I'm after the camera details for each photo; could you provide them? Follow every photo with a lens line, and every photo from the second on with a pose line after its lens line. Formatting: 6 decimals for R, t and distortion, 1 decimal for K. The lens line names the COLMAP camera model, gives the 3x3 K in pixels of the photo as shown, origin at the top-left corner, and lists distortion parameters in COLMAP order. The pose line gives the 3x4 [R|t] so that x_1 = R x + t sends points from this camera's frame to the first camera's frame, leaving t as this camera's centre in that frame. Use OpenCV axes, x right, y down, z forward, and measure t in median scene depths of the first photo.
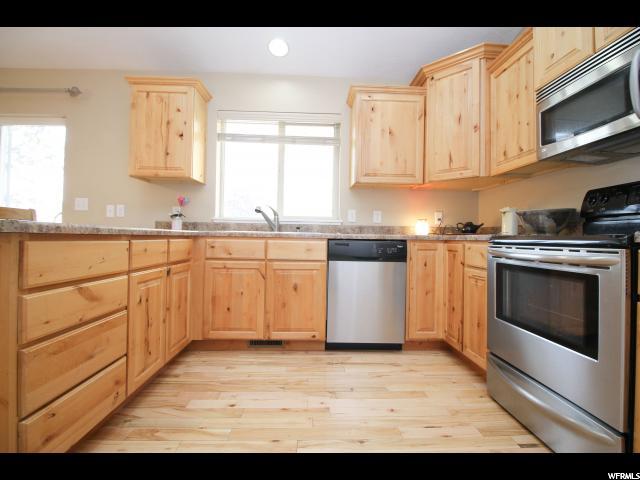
lens RADIAL K [[308.1, 0, 318.8], [0, 308.1, 237.3], [0, 0, 1]] dist [-0.012105, -0.000961]
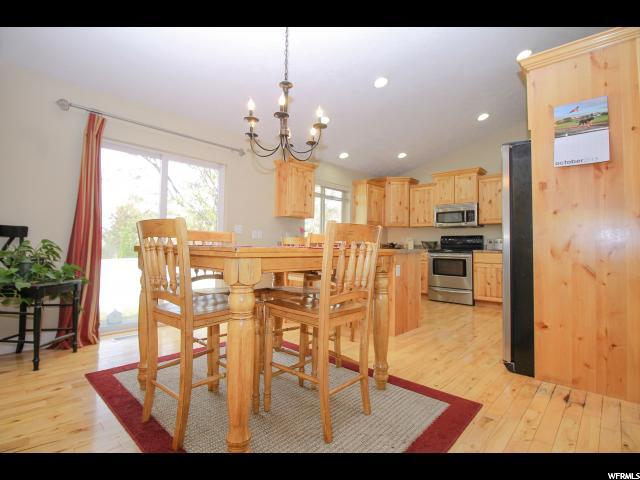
lens RADIAL K [[308.1, 0, 319.9], [0, 308.1, 238.7], [0, 0, 1]] dist [-0.012105, -0.000961]
pose [[0.707396, 0.013084, 0.706696, -1.422482], [-0.003454, 0.999881, -0.015056, -0.040276], [-0.706809, 0.008210, 0.707357, -0.260454]]
